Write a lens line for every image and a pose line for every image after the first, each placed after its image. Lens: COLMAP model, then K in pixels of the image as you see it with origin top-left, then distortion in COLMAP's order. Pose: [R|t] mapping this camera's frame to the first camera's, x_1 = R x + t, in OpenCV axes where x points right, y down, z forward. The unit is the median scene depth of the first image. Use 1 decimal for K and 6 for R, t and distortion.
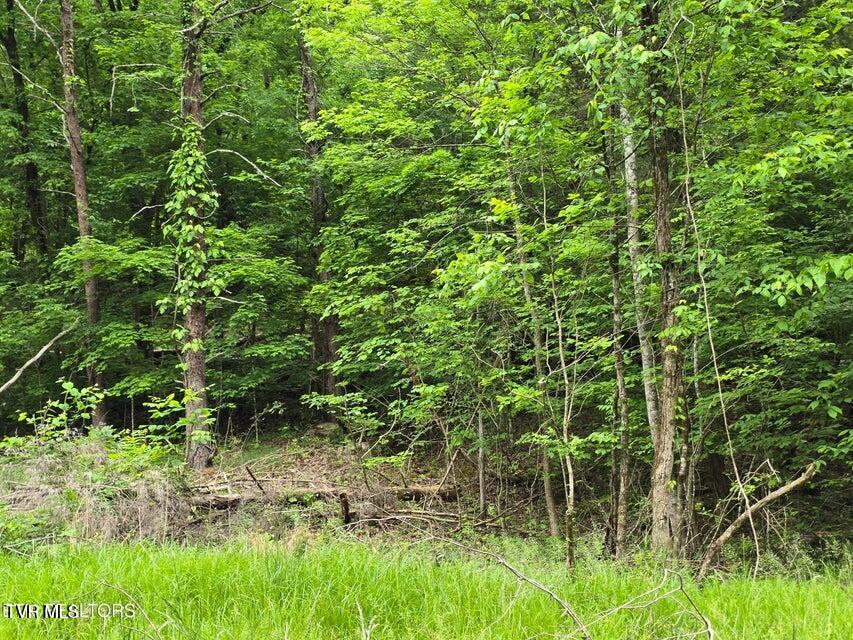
lens RADIAL K [[553.0, 0, 423.0], [0, 553.0, 317.4], [0, 0, 1]] dist [-0.002681, -0.018907]
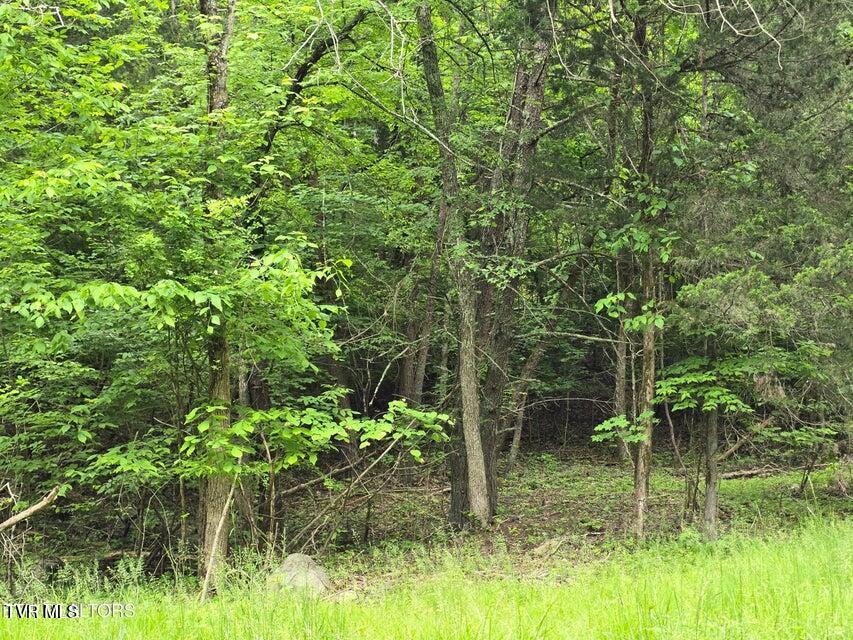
lens RADIAL K [[553.0, 0, 416.1], [0, 553.0, 360.4], [0, 0, 1]] dist [-0.002681, -0.018907]
pose [[0.913030, 0.088133, 0.398256, 0.735538], [-0.082775, 0.996096, -0.030664, 0.010990], [-0.399404, -0.004969, 0.916761, -0.143548]]
